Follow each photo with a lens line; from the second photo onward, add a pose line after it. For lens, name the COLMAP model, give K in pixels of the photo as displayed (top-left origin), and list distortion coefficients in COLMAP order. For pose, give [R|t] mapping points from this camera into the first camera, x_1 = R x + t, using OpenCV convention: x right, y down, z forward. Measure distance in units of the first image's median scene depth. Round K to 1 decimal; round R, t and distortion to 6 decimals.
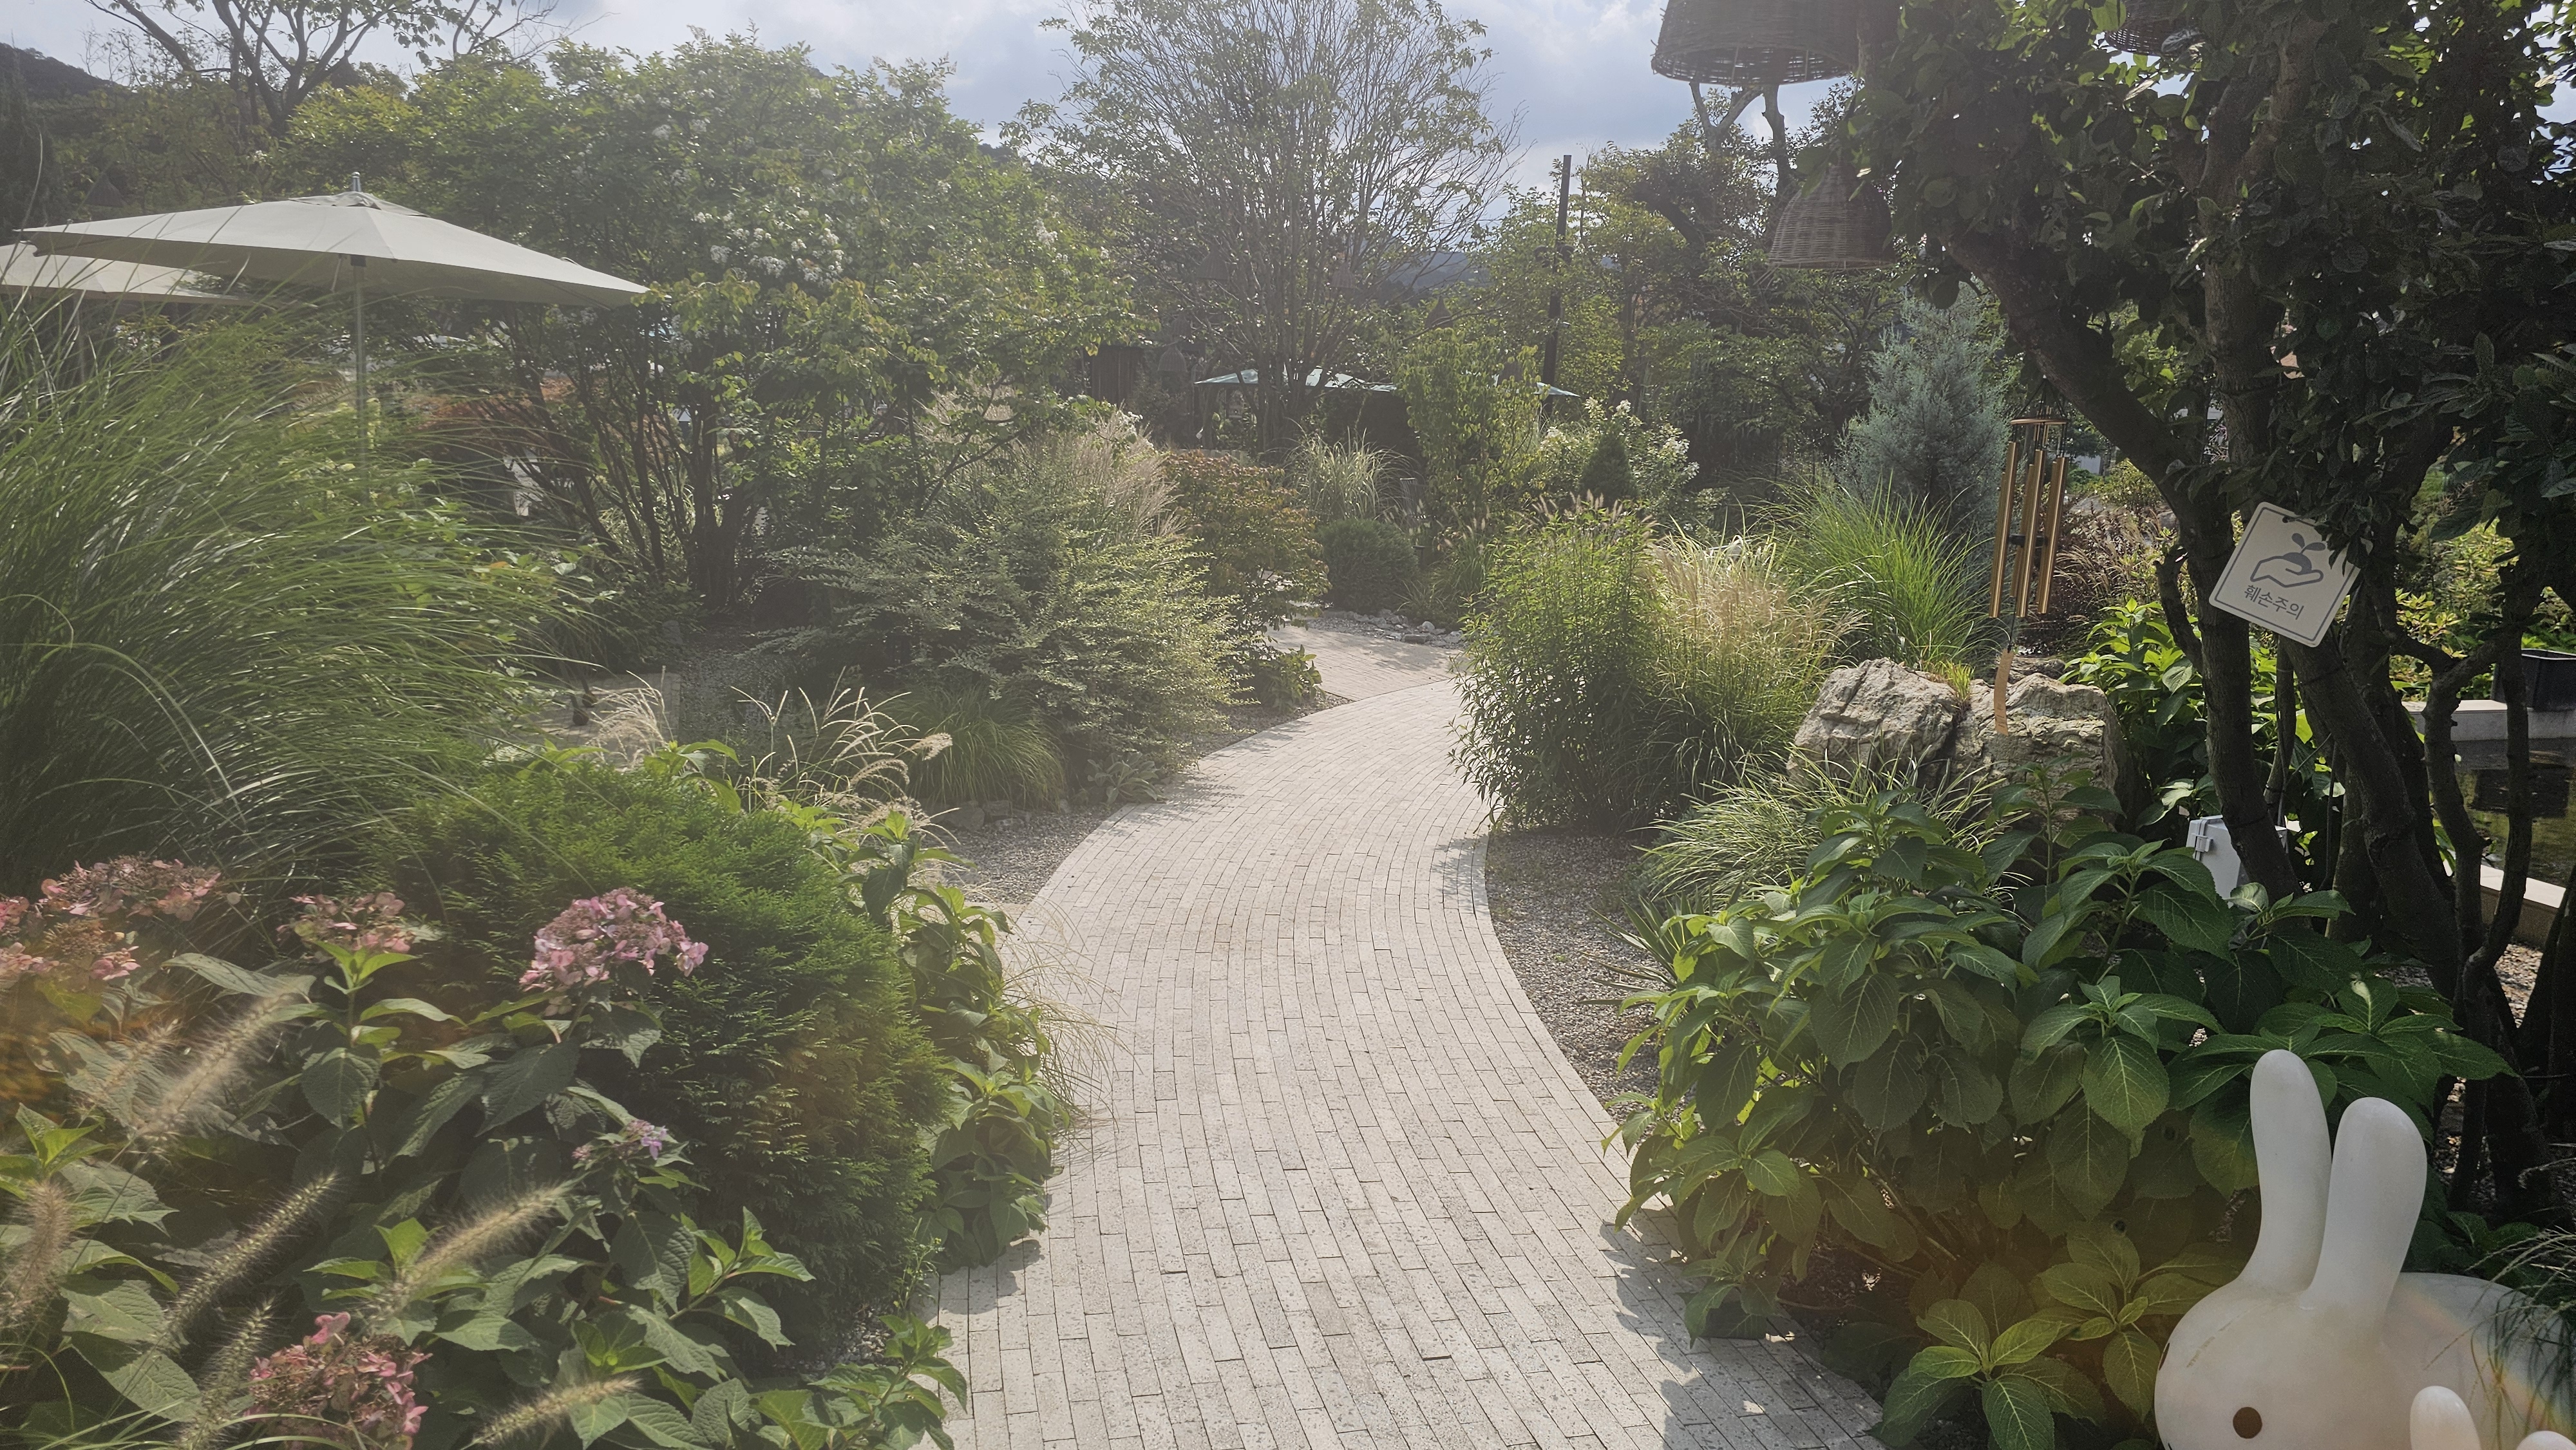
lens RADIAL K [[1680.2, 0, 1273.0], [0, 1680.2, 708.6], [0, 0, 1]] dist [0.075348, -0.057201]
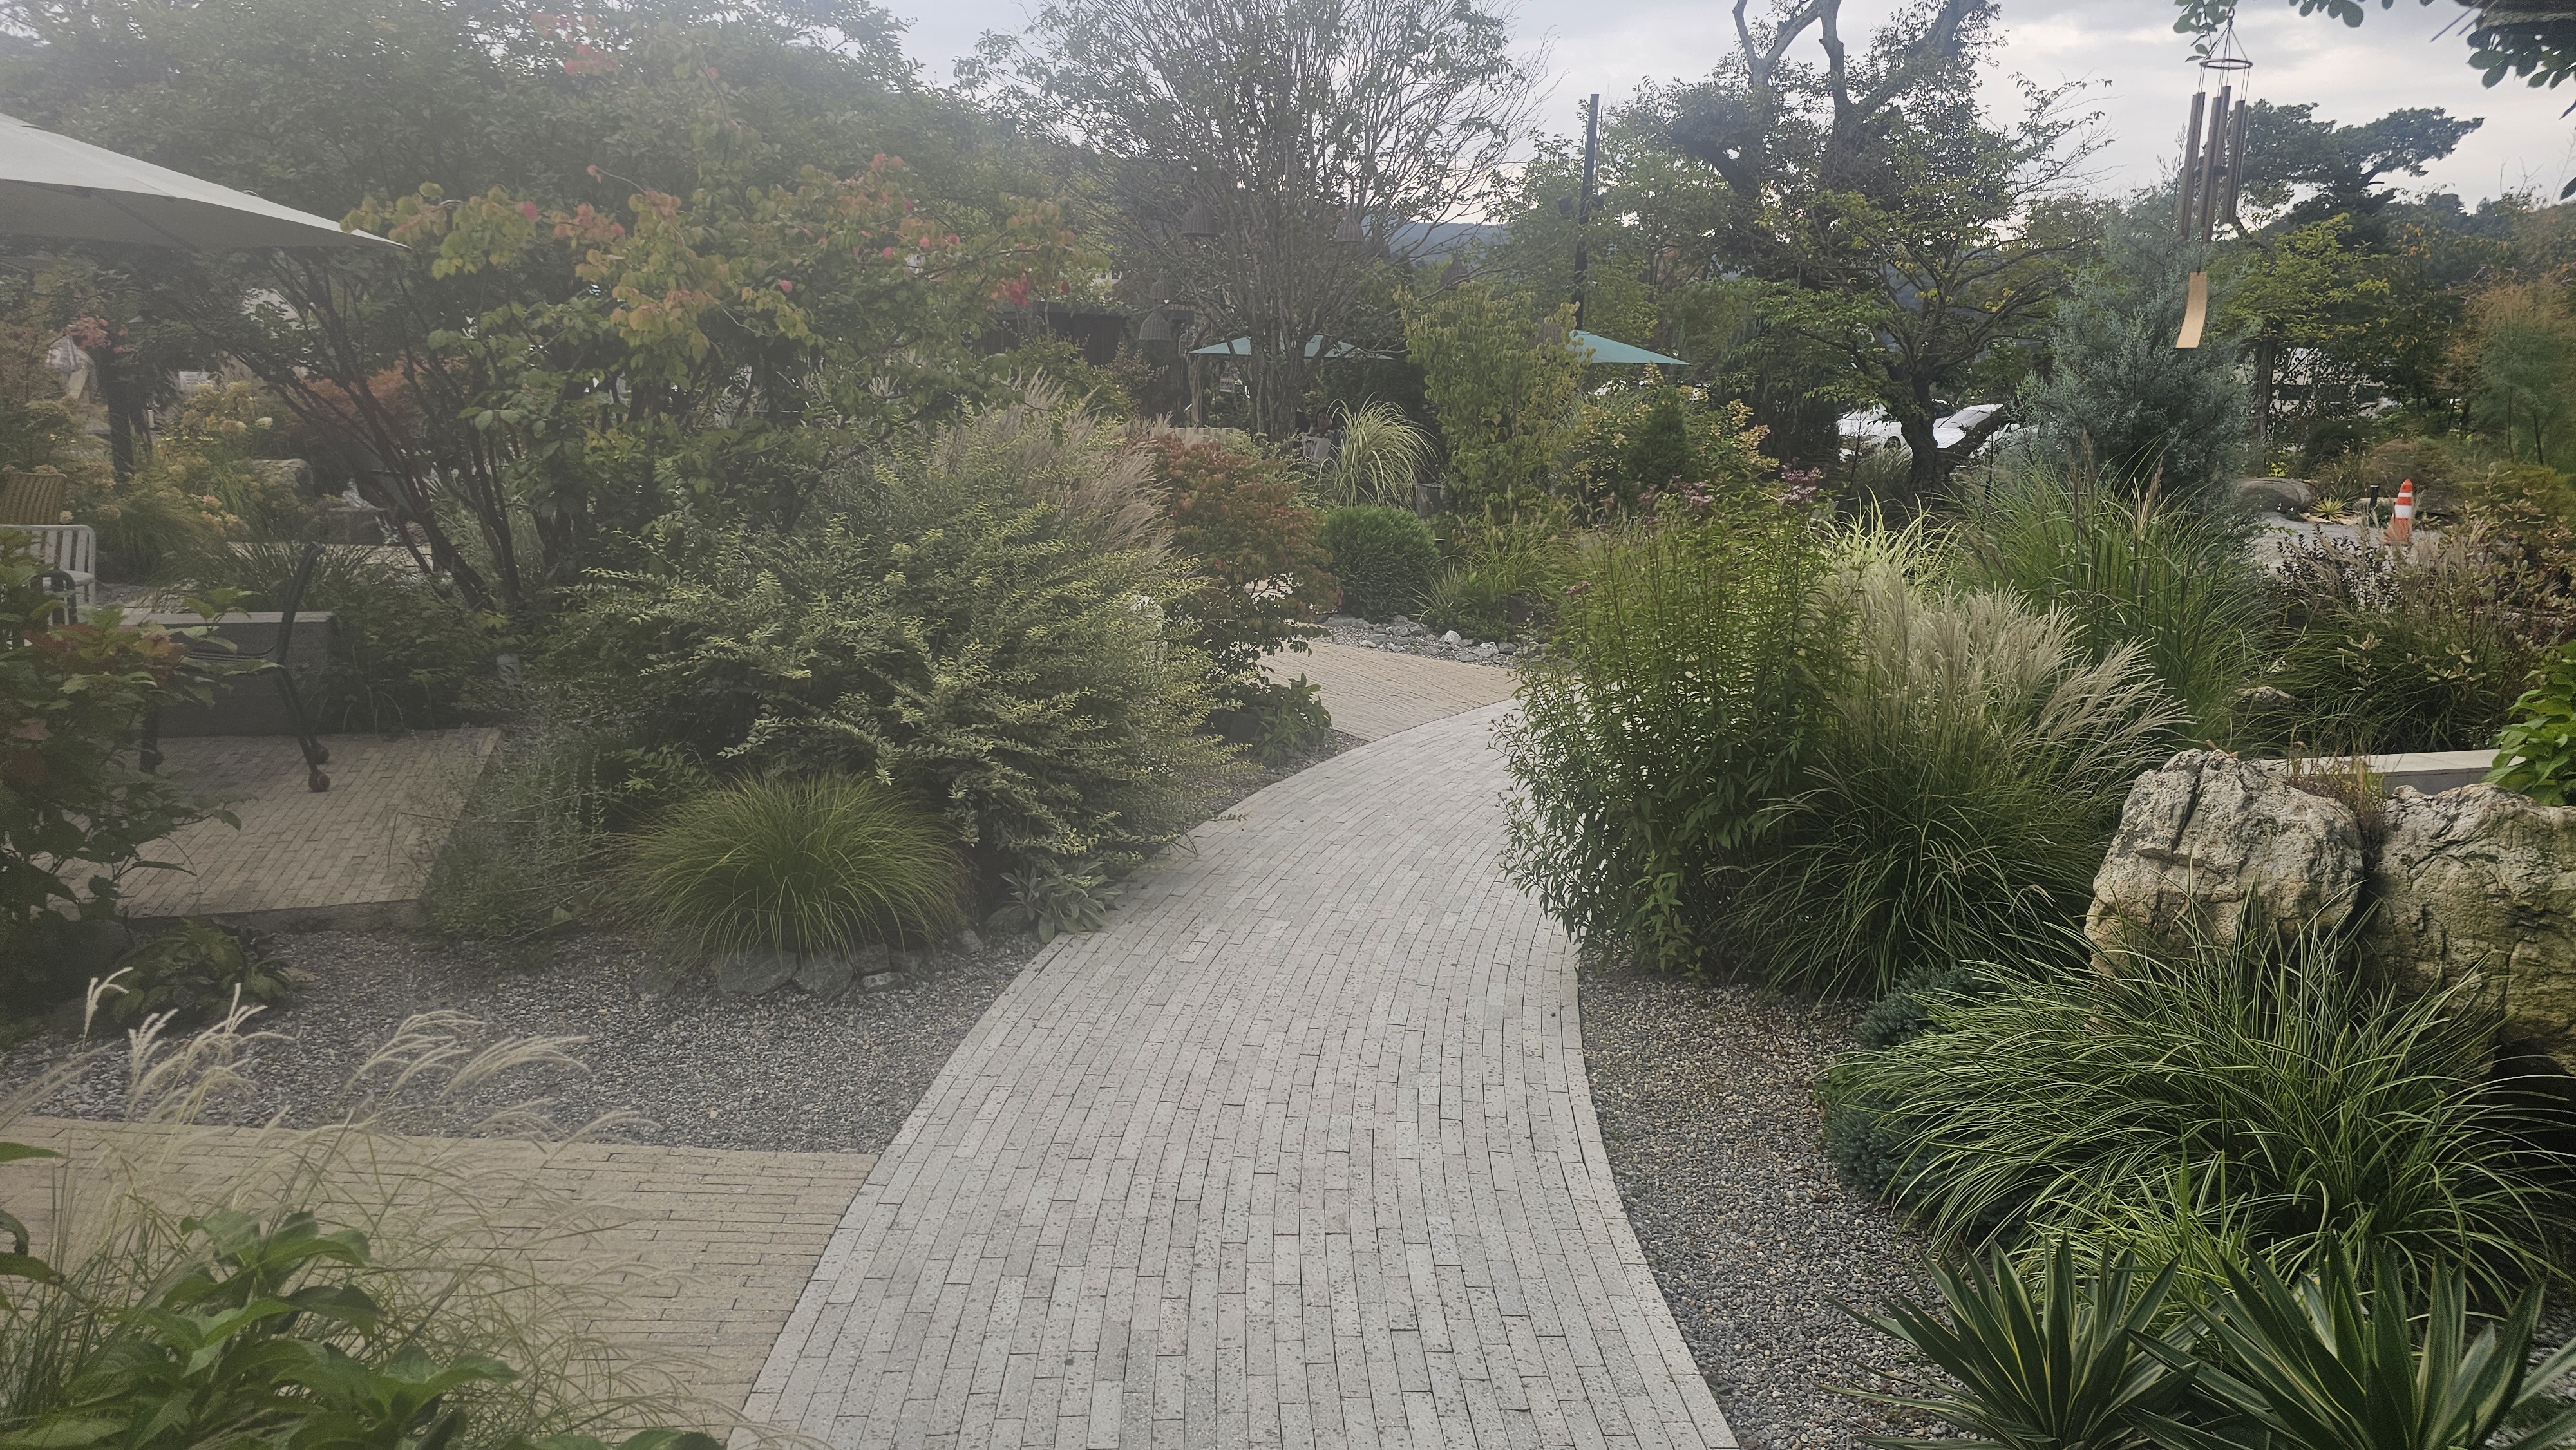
lens RADIAL K [[1680.2, 0, 1273.0], [0, 1680.2, 708.6], [0, 0, 1]] dist [0.075348, -0.057201]
pose [[0.999953, -0.009526, -0.001580, 0.003749], [0.009547, 0.999862, 0.013611, -0.043801], [0.001450, -0.013625, 0.999906, 0.267816]]
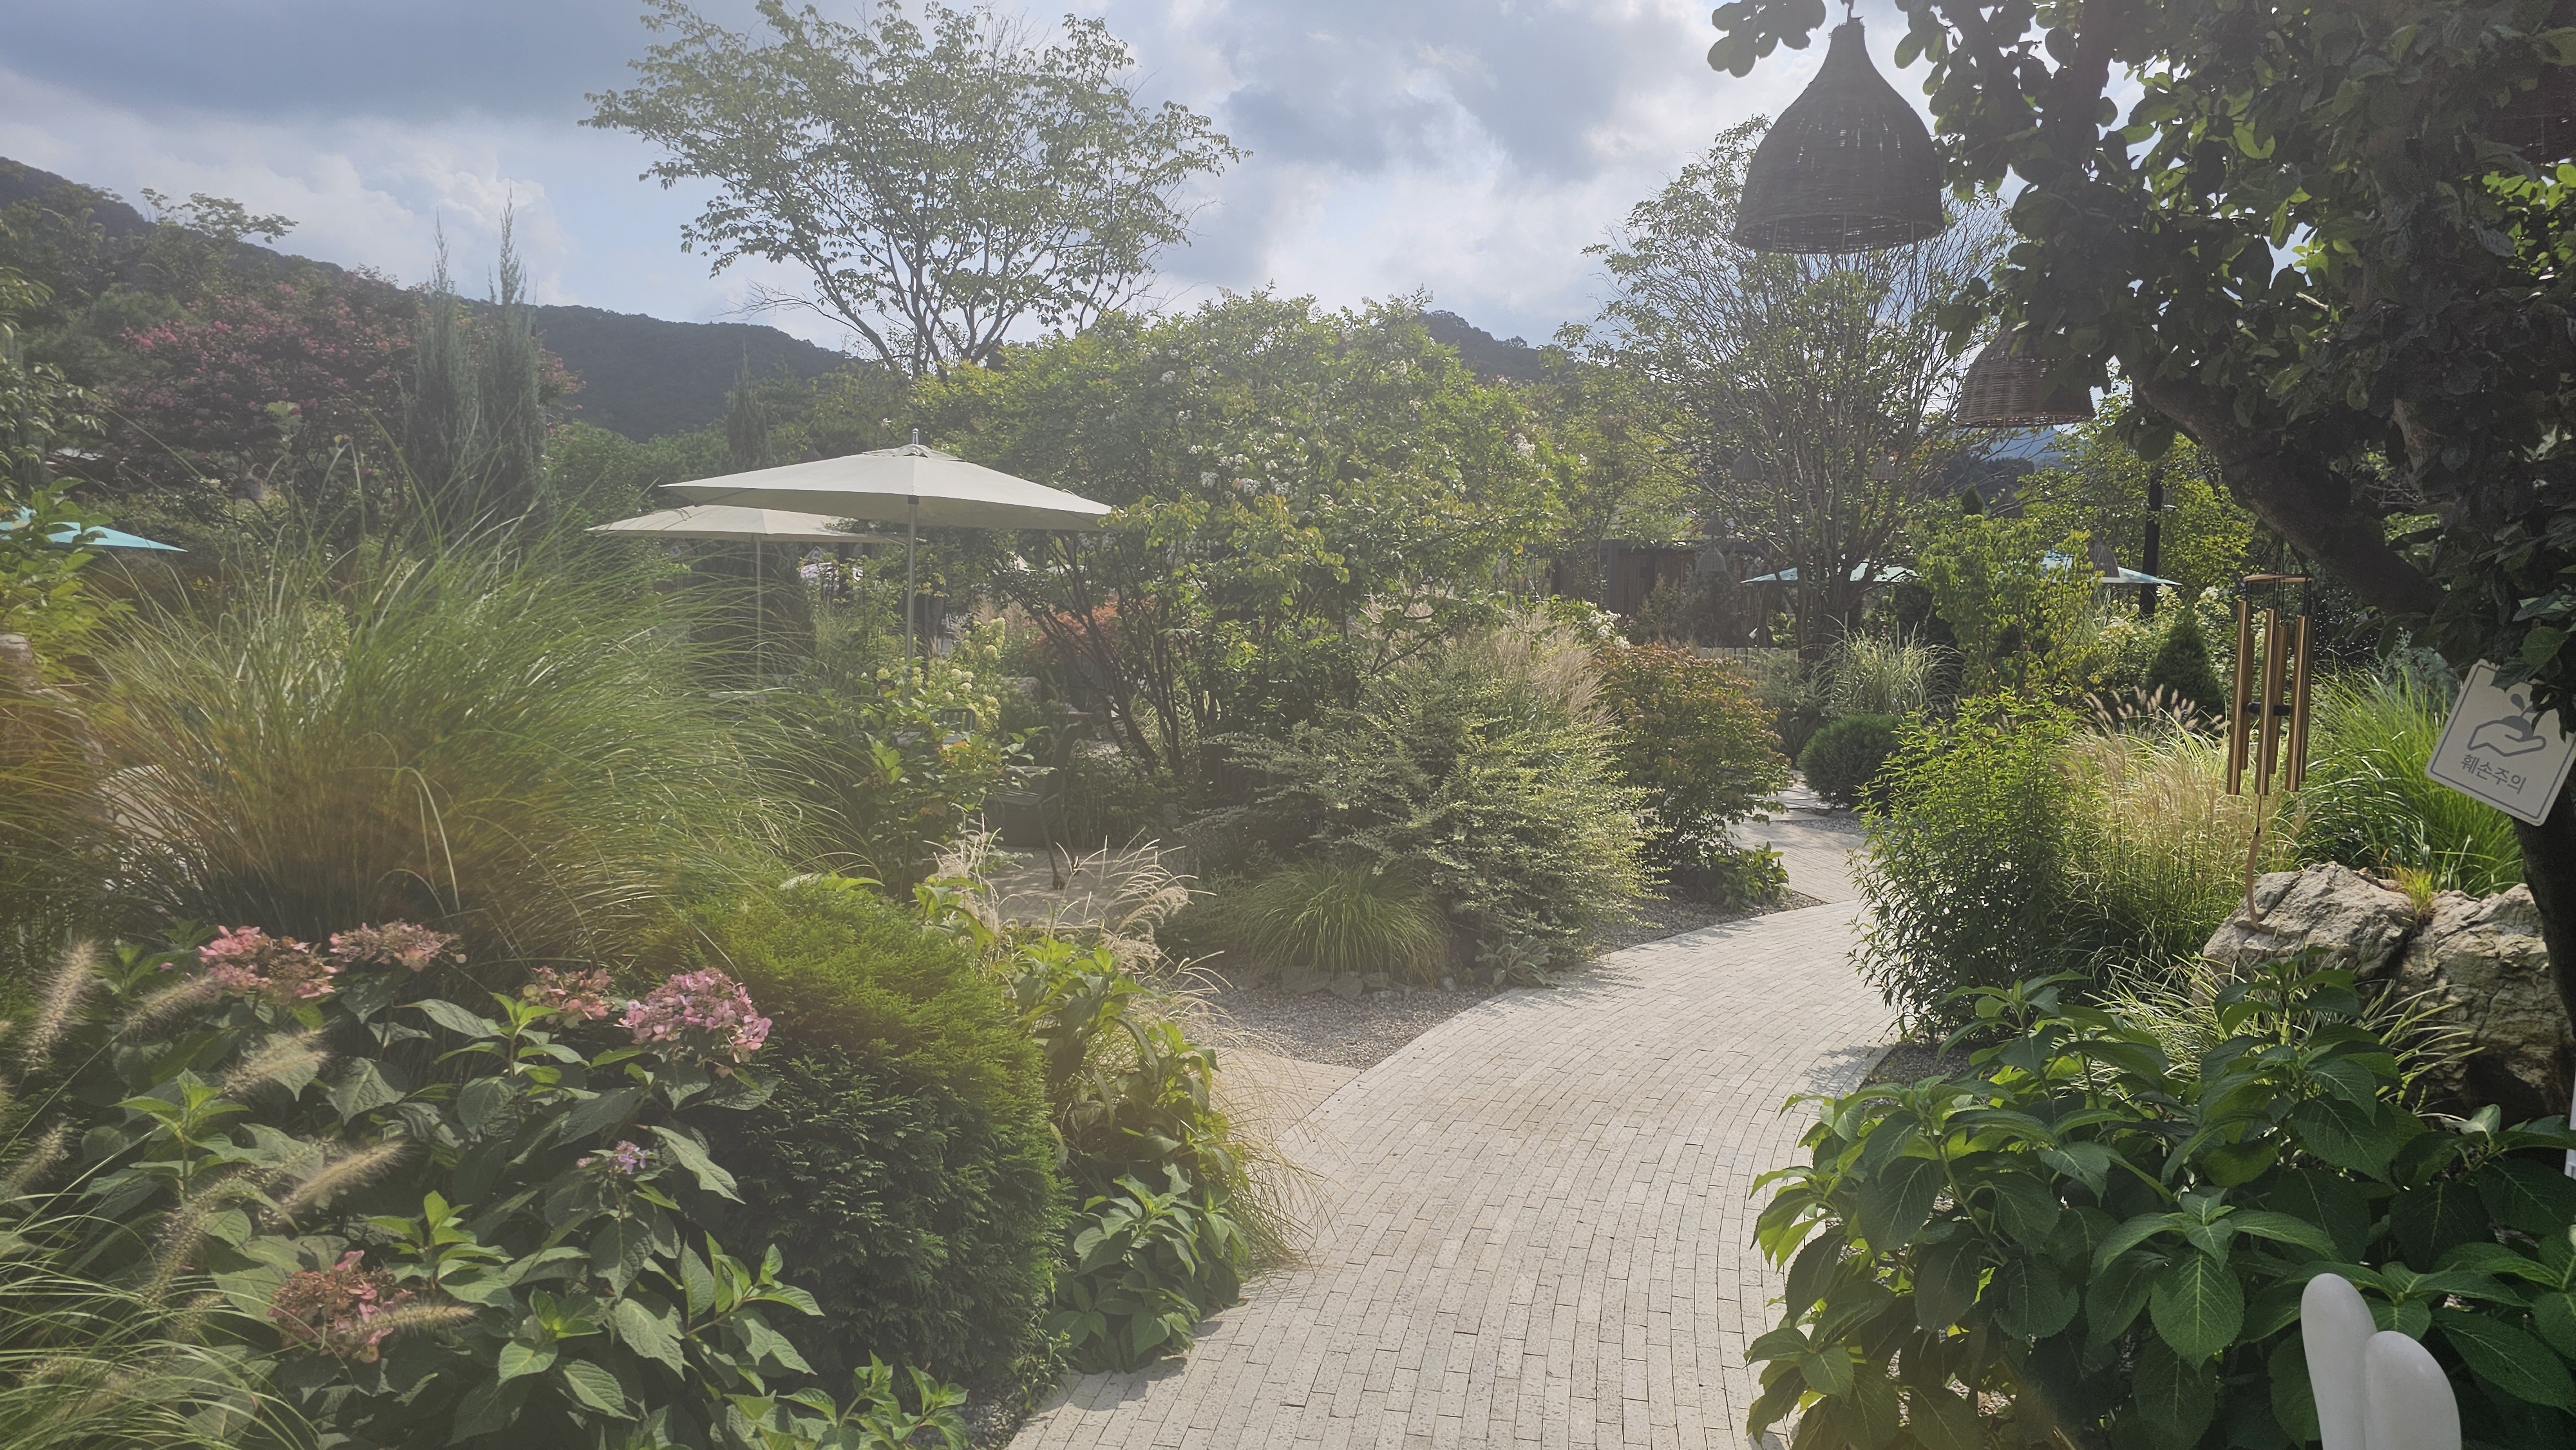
lens RADIAL K [[1680.2, 0, 1273.0], [0, 1680.2, 708.6], [0, 0, 1]] dist [0.075348, -0.057201]
pose [[0.937138, -0.000081, -0.348959, 0.120655], [-0.042394, 0.992566, -0.114082, 0.011705], [0.346375, 0.121704, 0.930168, -0.008729]]
